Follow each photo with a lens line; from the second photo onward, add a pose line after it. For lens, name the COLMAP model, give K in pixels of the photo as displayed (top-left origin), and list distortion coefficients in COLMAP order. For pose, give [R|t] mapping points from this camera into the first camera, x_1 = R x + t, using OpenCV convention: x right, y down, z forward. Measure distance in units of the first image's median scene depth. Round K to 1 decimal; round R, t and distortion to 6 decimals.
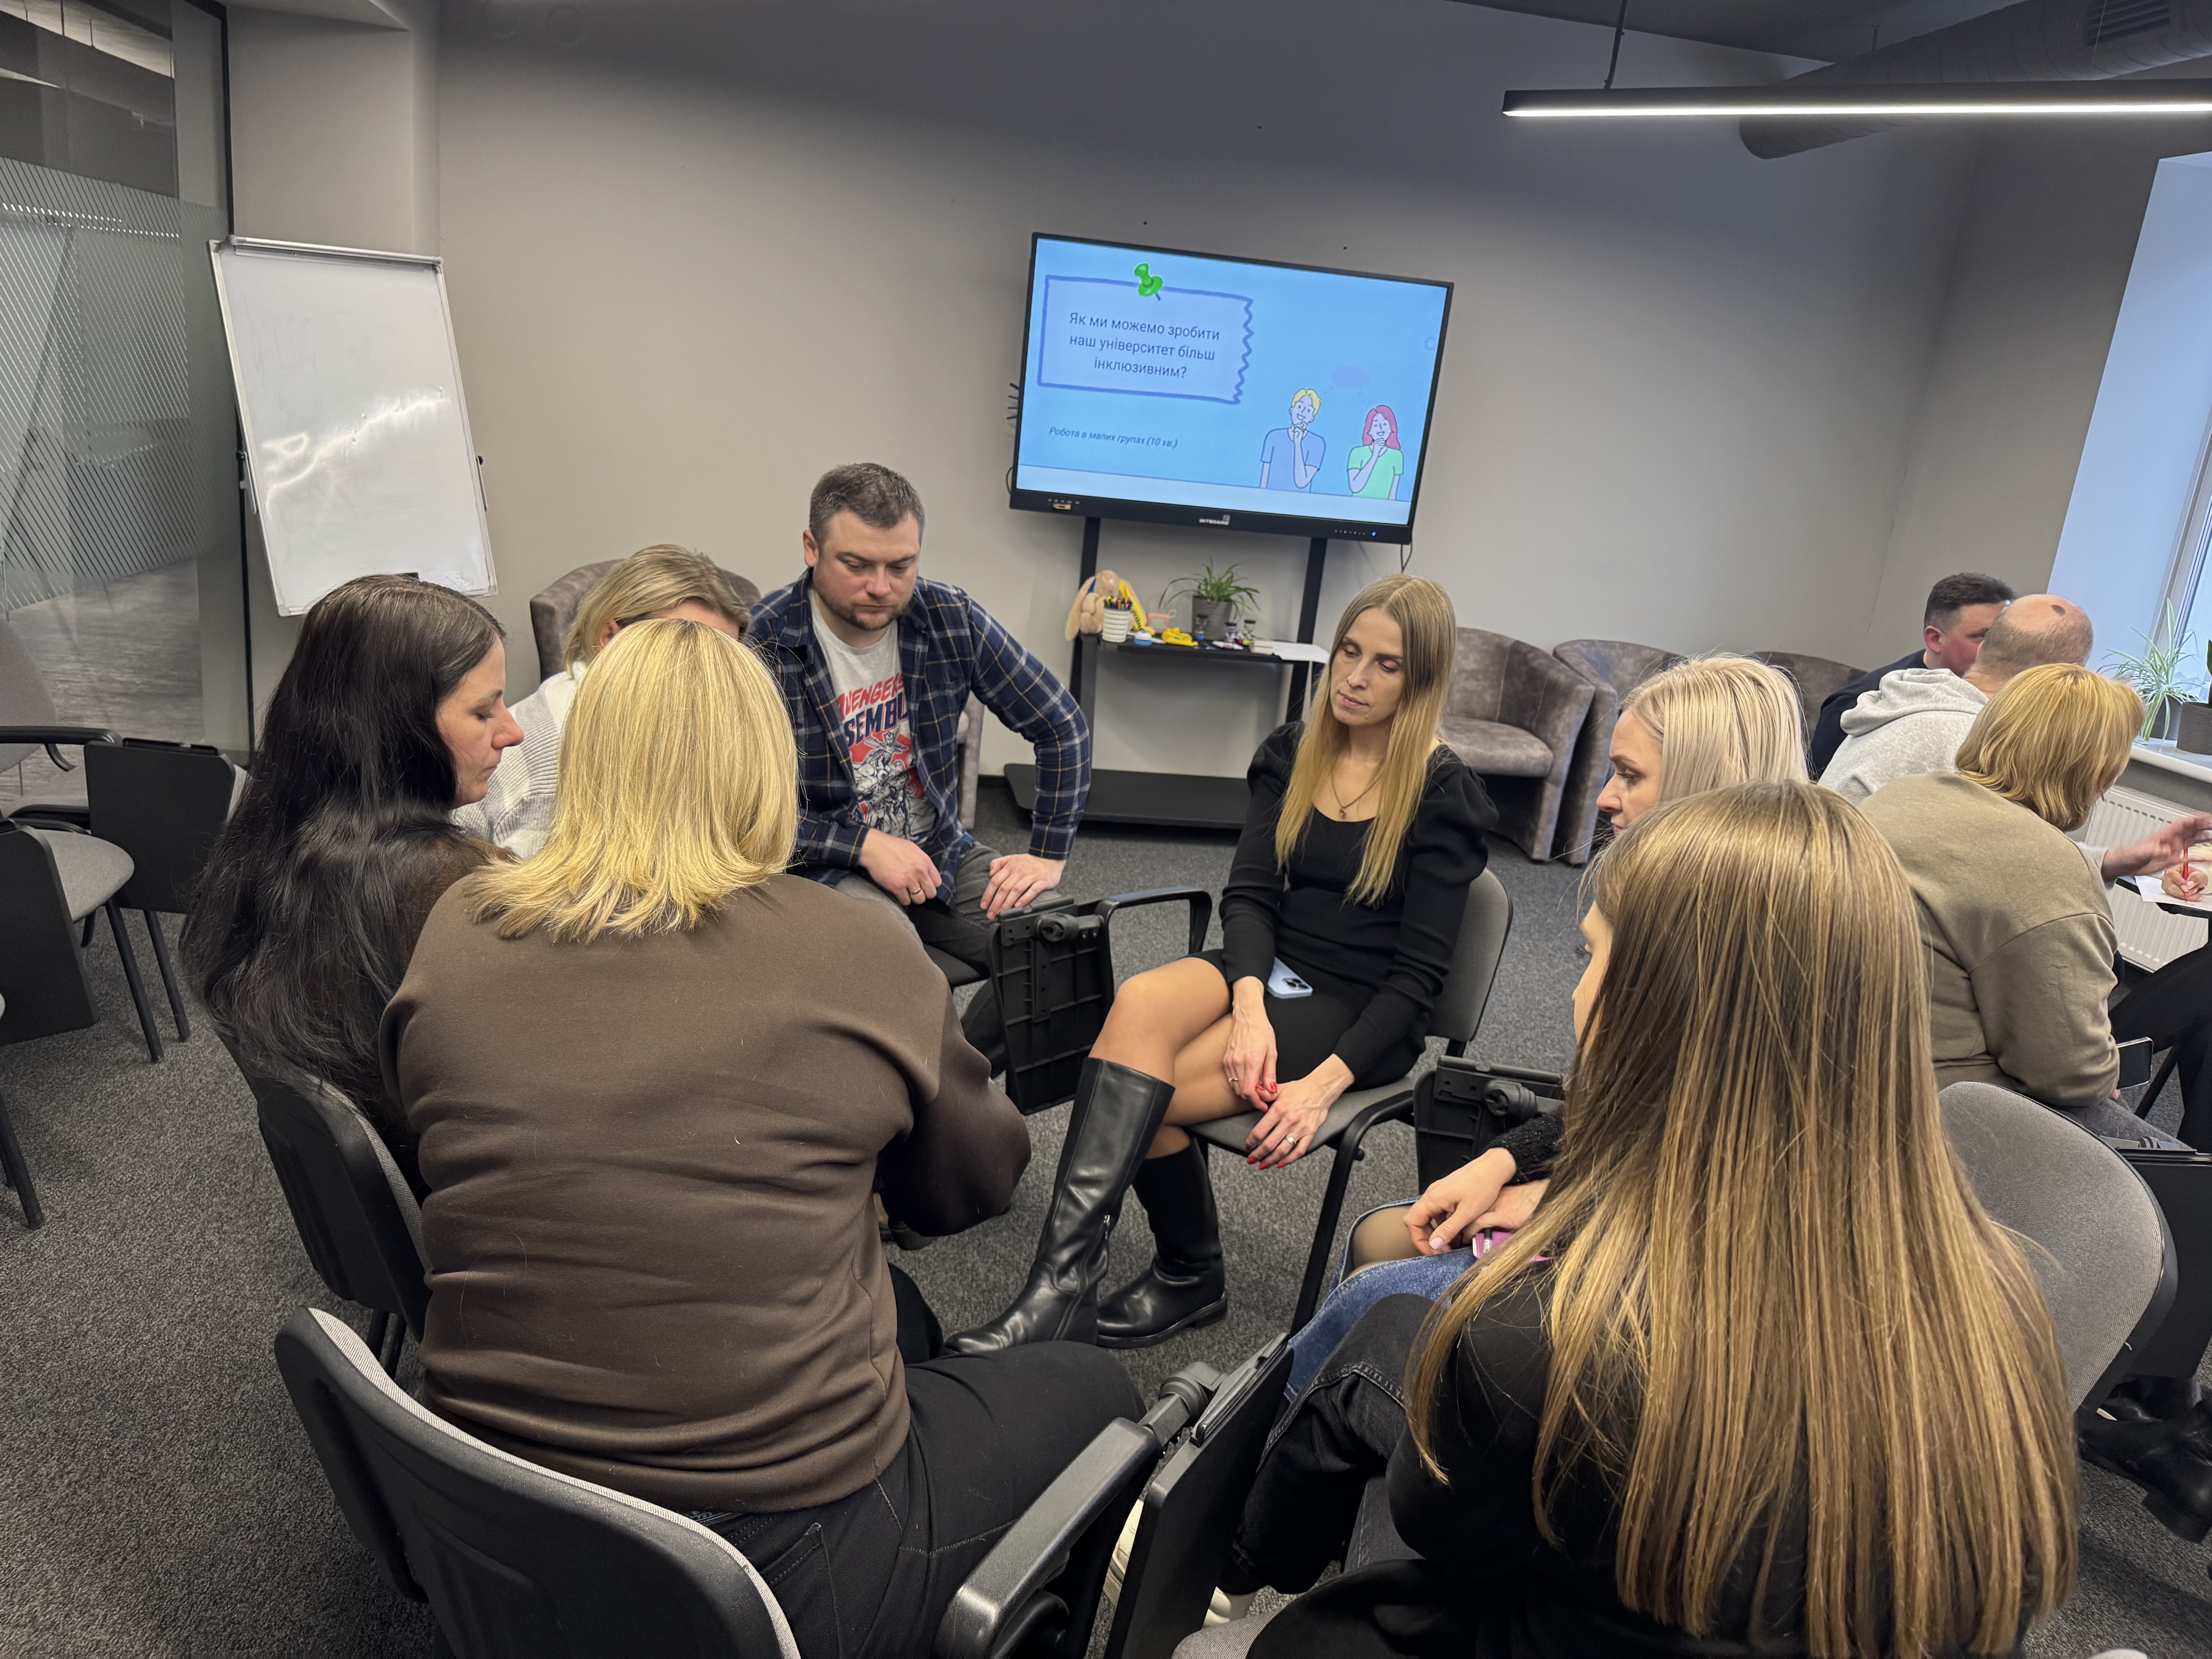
lens RADIAL K [[1553.6, 0, 1102.6], [0, 1553.6, 867.3], [0, 0, 1]] dist [0.112632, -0.178198]
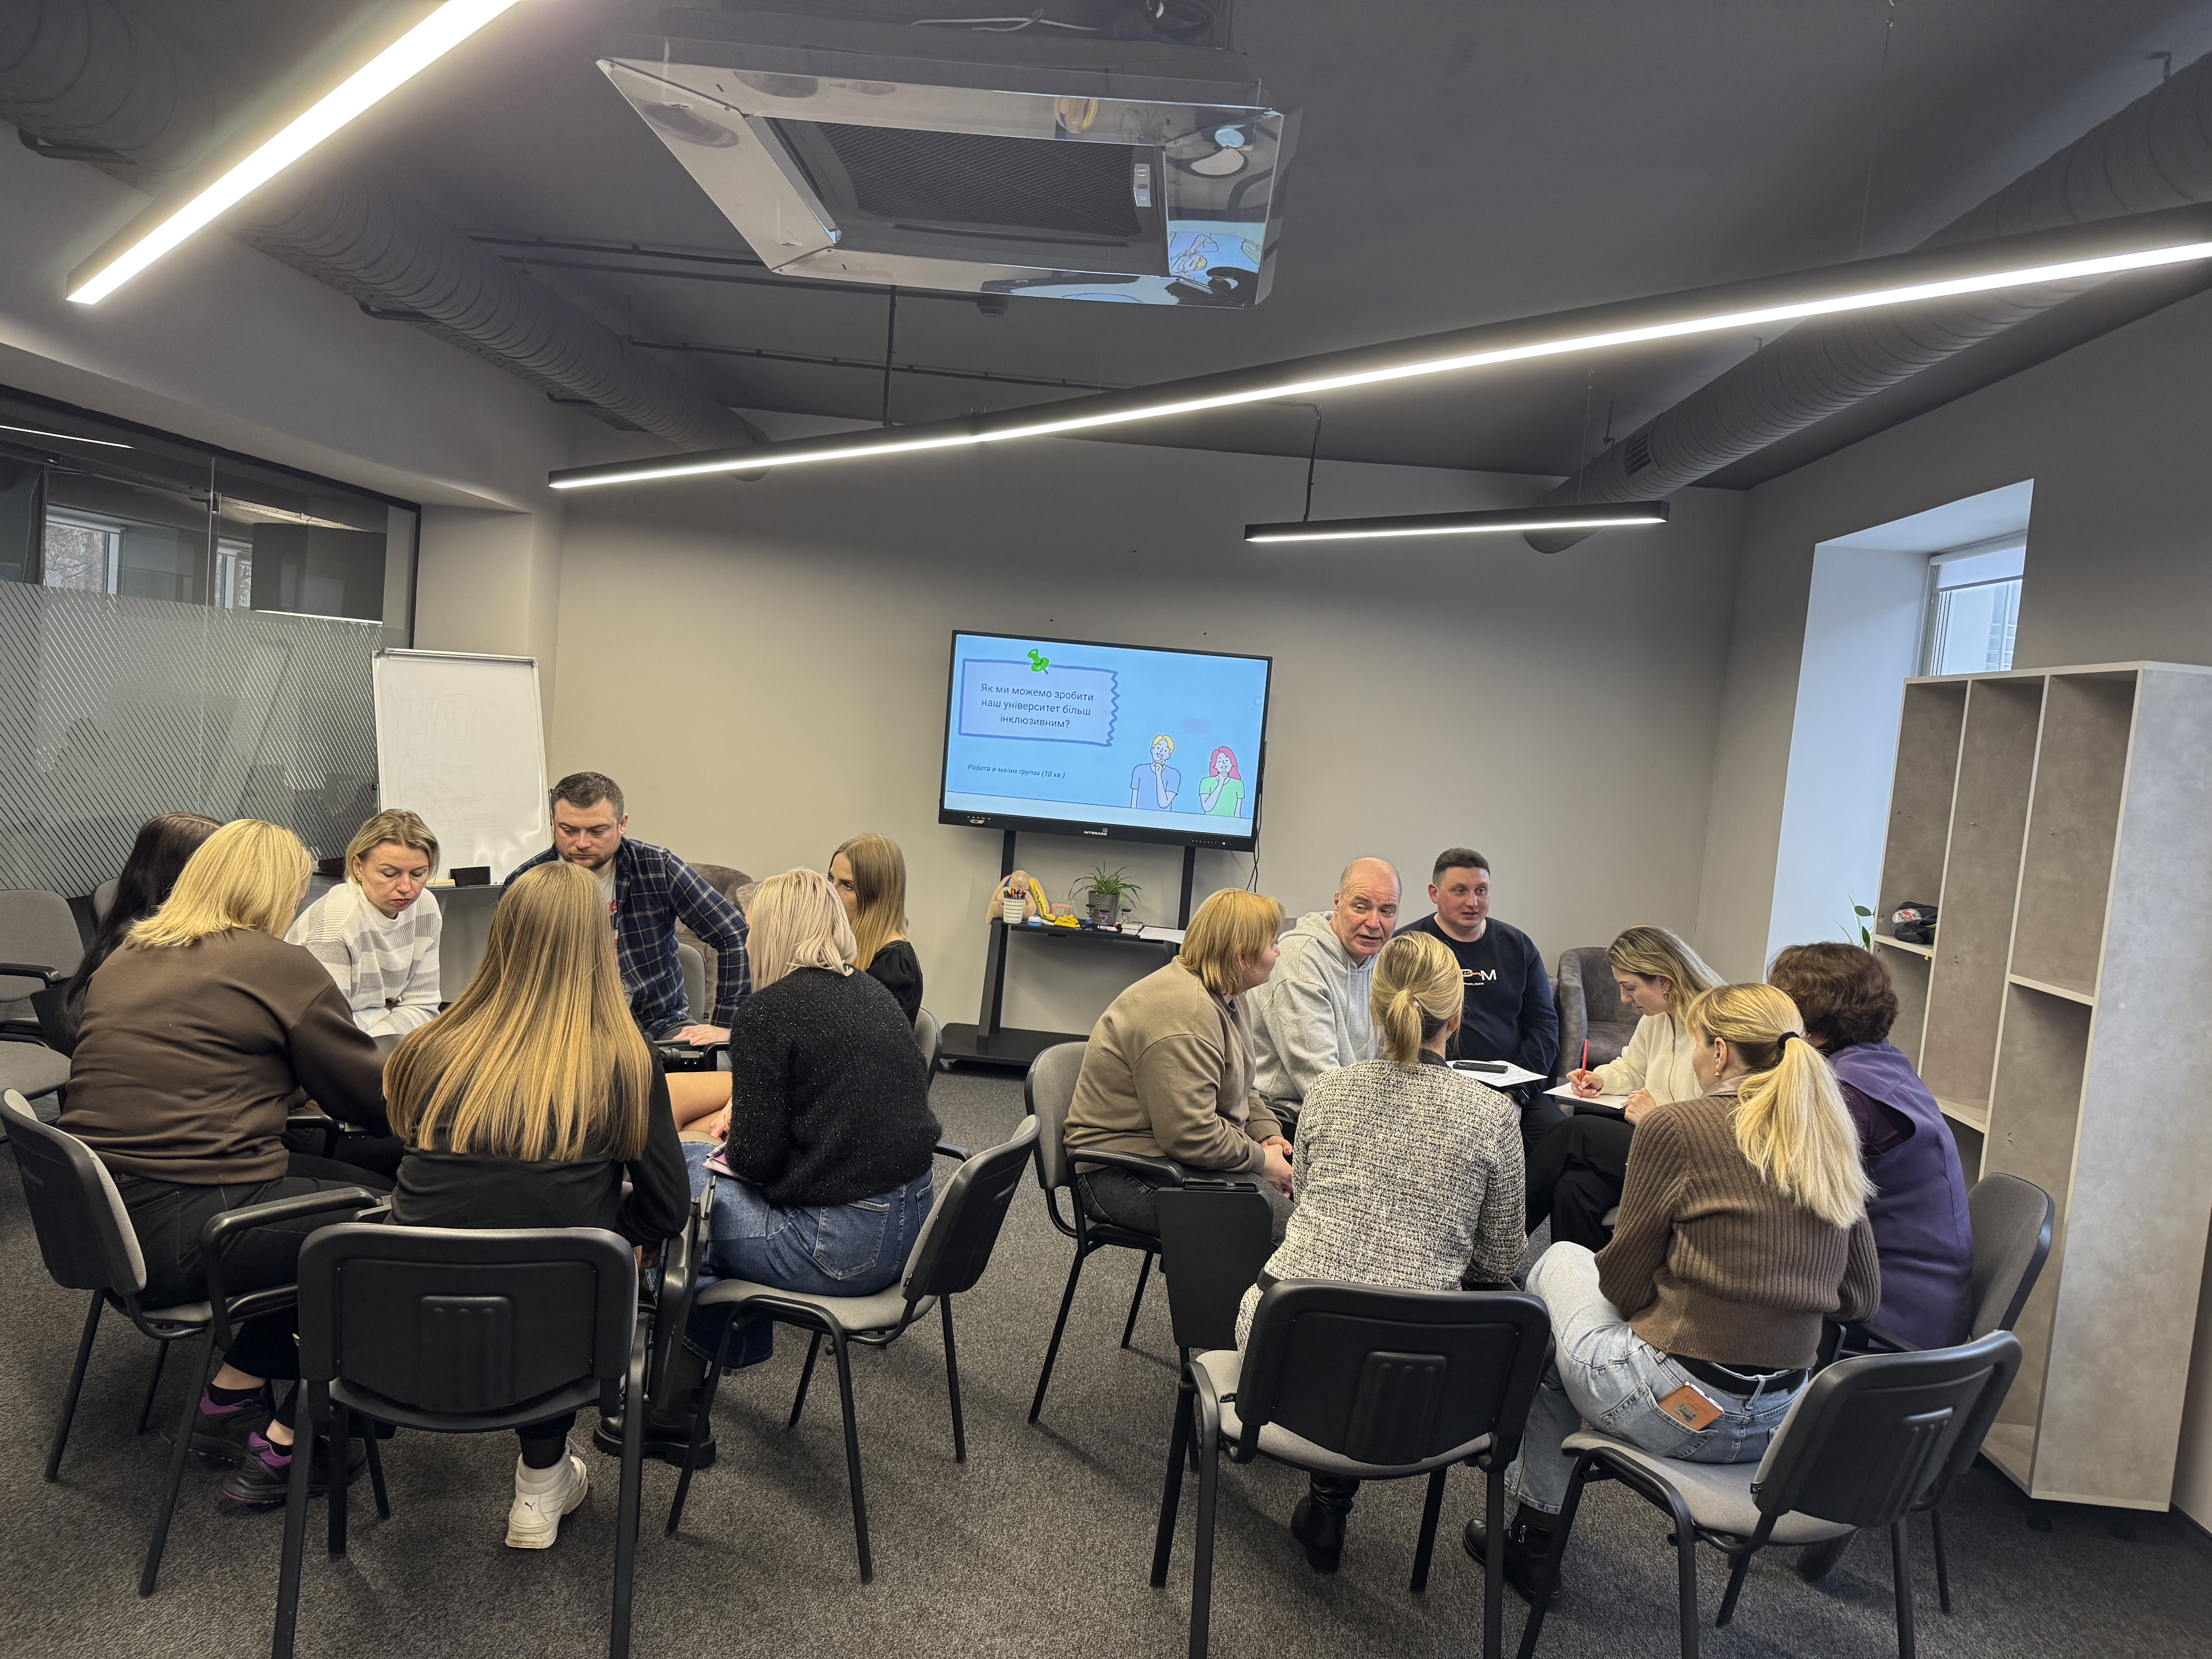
lens RADIAL K [[1553.6, 0, 1102.6], [0, 1553.6, 867.3], [0, 0, 1]] dist [0.112632, -0.178198]
pose [[0.978405, 0.001629, -0.206688, 0.360074], [-0.046999, 0.975529, -0.214790, 0.085922], [0.201281, 0.219866, 0.954539, -0.228957]]
